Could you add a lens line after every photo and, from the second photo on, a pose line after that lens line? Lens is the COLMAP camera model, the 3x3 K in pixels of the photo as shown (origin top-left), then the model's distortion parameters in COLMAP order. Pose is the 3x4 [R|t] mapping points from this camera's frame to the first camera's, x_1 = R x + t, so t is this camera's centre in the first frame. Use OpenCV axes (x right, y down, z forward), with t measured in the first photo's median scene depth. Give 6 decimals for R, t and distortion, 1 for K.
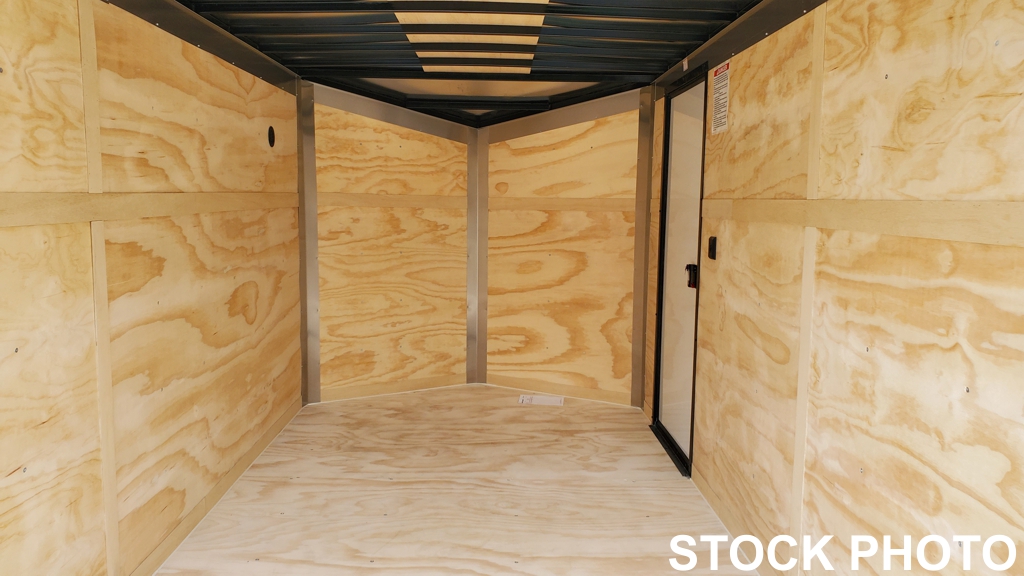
lens RADIAL K [[799.3, 0, 537.0], [0, 799.3, 287.5], [0, 0, 1]] dist [0.003740, 0.001891]
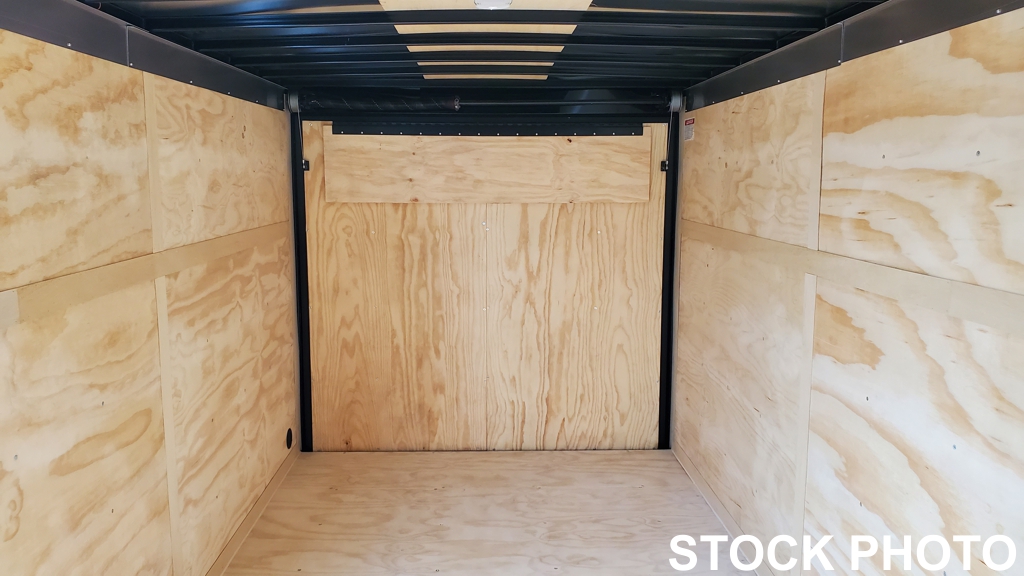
lens RADIAL K [[794.8, 0, 509.1], [0, 794.8, 287.8], [0, 0, 1]] dist [0.010994, 0.001105]
pose [[-0.999762, -0.008657, 0.020038, -0.139784], [-0.003243, 0.966722, 0.255810, -0.317348], [-0.021586, 0.255684, -0.966520, 1.906680]]
